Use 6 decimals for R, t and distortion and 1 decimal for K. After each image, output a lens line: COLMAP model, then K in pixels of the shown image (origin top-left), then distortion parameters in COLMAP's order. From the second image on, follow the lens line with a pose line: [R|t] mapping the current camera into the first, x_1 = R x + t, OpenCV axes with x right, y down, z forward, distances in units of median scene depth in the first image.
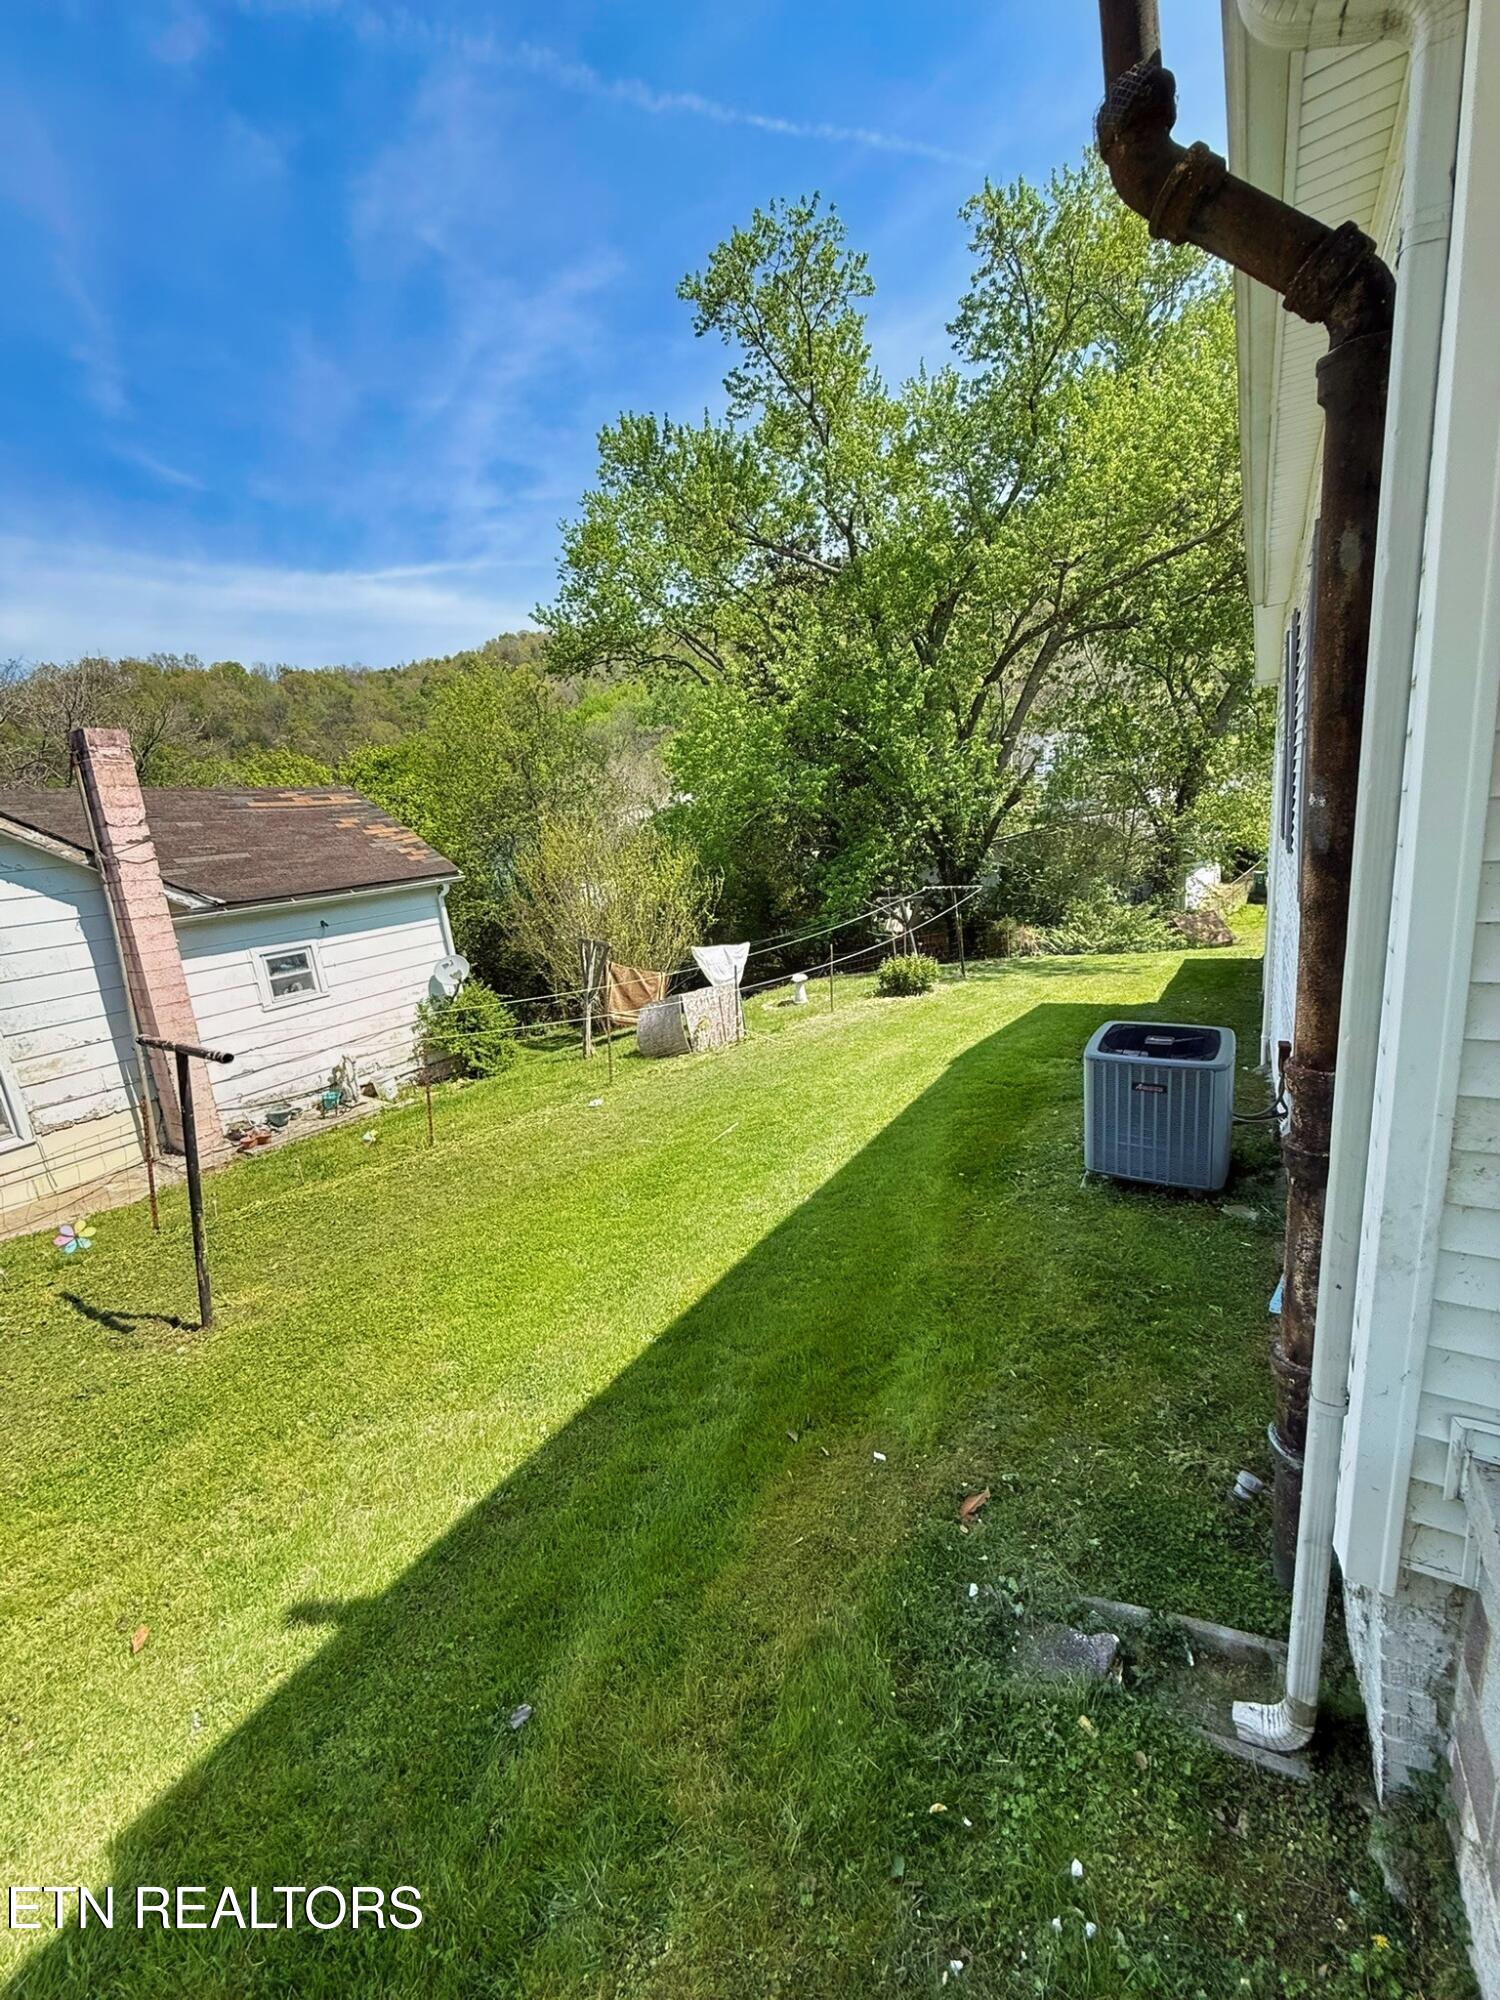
lens RADIAL K [[797.3, 0, 741.8], [0, 797.3, 999.9], [0, 0, 1]] dist [0.000421, 0.000023]
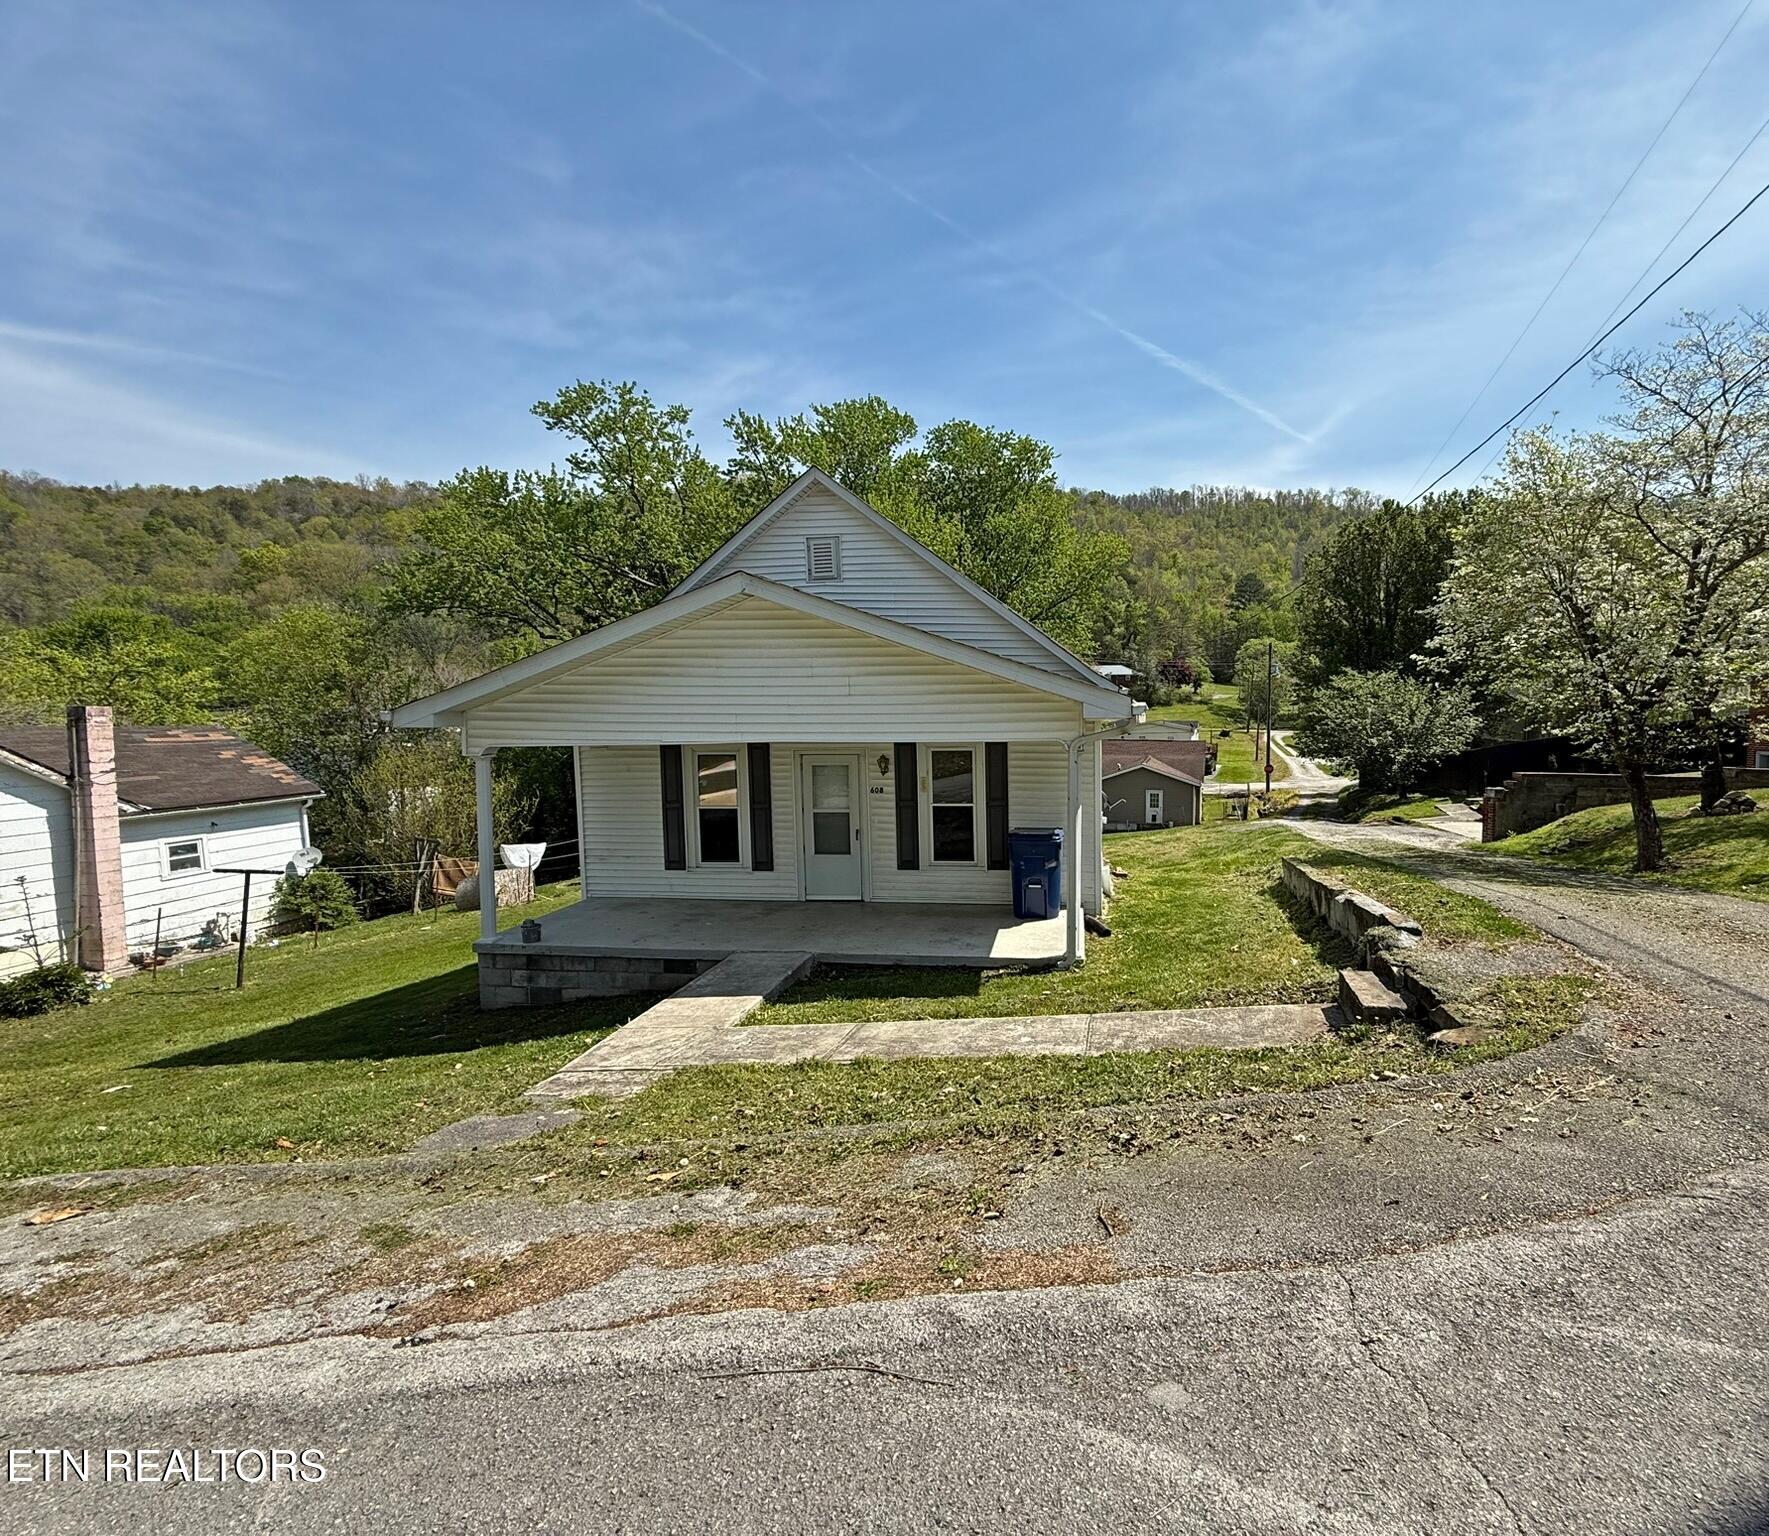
lens RADIAL K [[631.7, 0, 888.8], [0, 631.7, 778.2], [0, 0, 1]] dist [0.001011, -0.000103]
pose [[0.893461, 0.055382, 0.445713, 0.069834], [0.028090, 0.983536, -0.178517, 0.060998], [-0.448261, 0.172018, 0.877196, -0.564522]]
